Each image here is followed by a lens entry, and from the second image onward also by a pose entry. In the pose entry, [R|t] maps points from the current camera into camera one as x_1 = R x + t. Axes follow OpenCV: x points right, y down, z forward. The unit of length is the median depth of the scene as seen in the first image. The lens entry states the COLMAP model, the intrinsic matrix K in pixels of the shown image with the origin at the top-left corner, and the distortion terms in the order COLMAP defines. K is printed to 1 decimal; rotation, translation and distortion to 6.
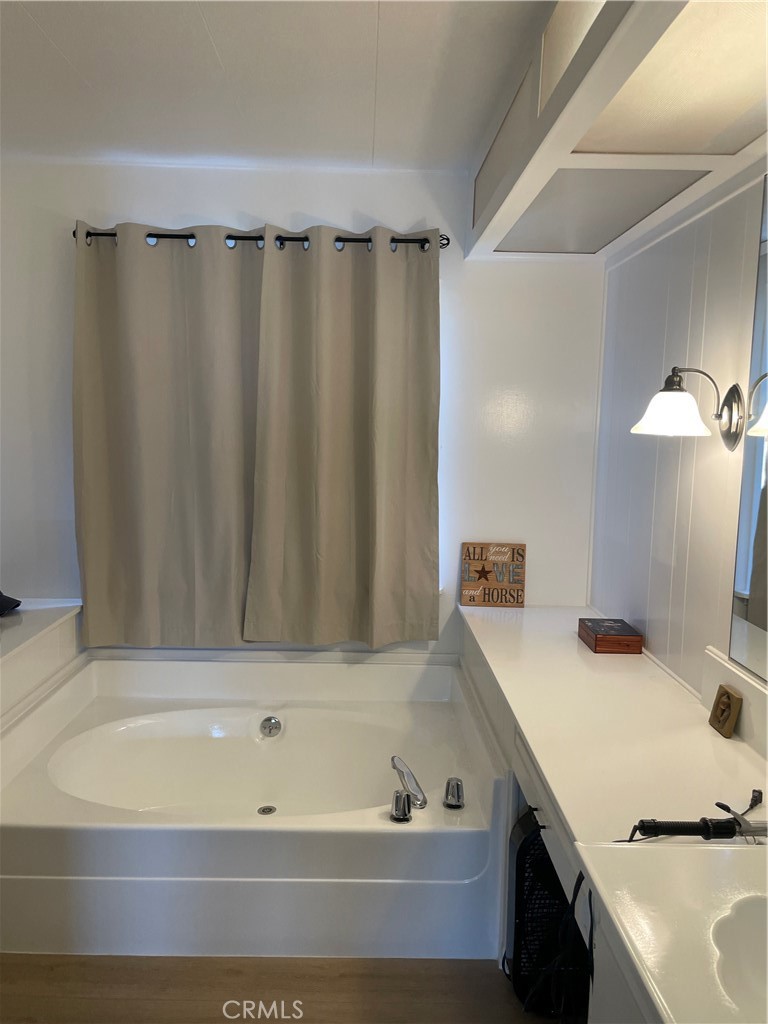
lens RADIAL K [[765.1, 0, 380.0], [0, 765.1, 515.3], [0, 0, 1]] dist [0.092289, -0.136080]
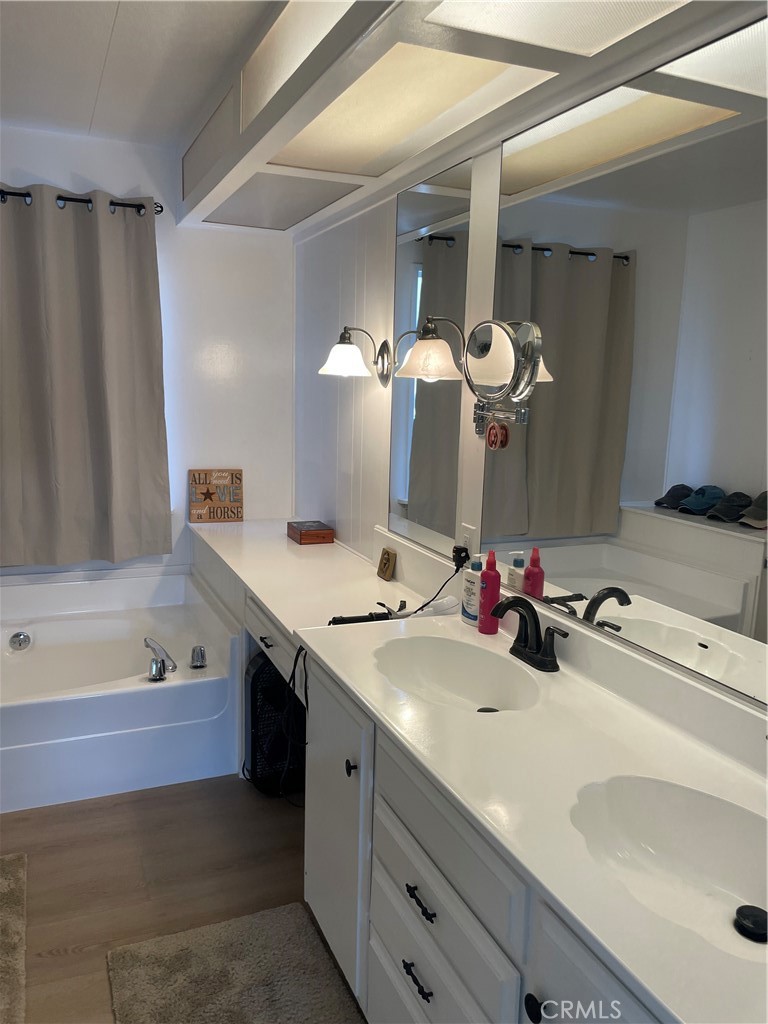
lens RADIAL K [[765.1, 0, 380.0], [0, 765.1, 515.3], [0, 0, 1]] dist [0.092289, -0.136080]
pose [[0.926298, -0.058265, 0.372259, -0.069137], [0.036922, 0.997253, 0.064213, 0.042800], [-0.374978, -0.045736, 0.925905, -0.226083]]
